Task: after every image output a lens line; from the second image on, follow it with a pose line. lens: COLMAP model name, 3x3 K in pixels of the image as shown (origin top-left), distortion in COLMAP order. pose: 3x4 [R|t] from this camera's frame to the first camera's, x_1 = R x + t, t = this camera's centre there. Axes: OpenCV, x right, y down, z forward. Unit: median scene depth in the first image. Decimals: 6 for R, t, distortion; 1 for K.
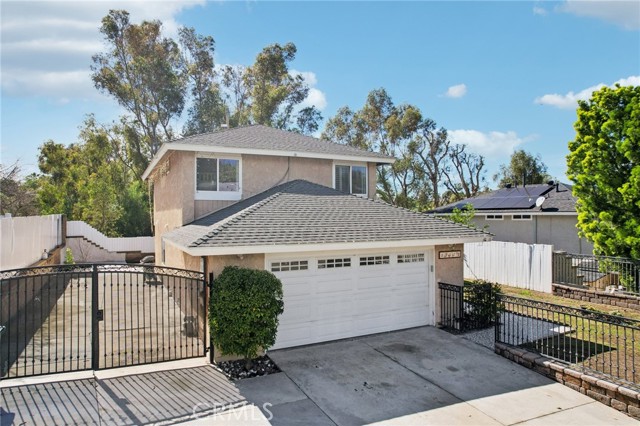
lens RADIAL K [[420.1, 0, 320.0], [0, 420.1, 213.0], [0, 0, 1]] dist [-0.069862, 0.062389]
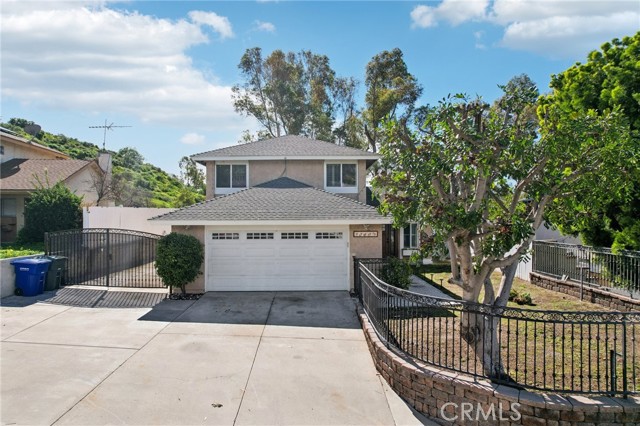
lens RADIAL K [[420.1, 0, 320.0], [0, 420.1, 213.0], [0, 0, 1]] dist [-0.069862, 0.062389]
pose [[0.896047, -0.002723, -0.443950, 0.638040], [0.004014, 0.999990, 0.001968, 0.030967], [0.443940, -0.003546, 0.896049, -0.128802]]
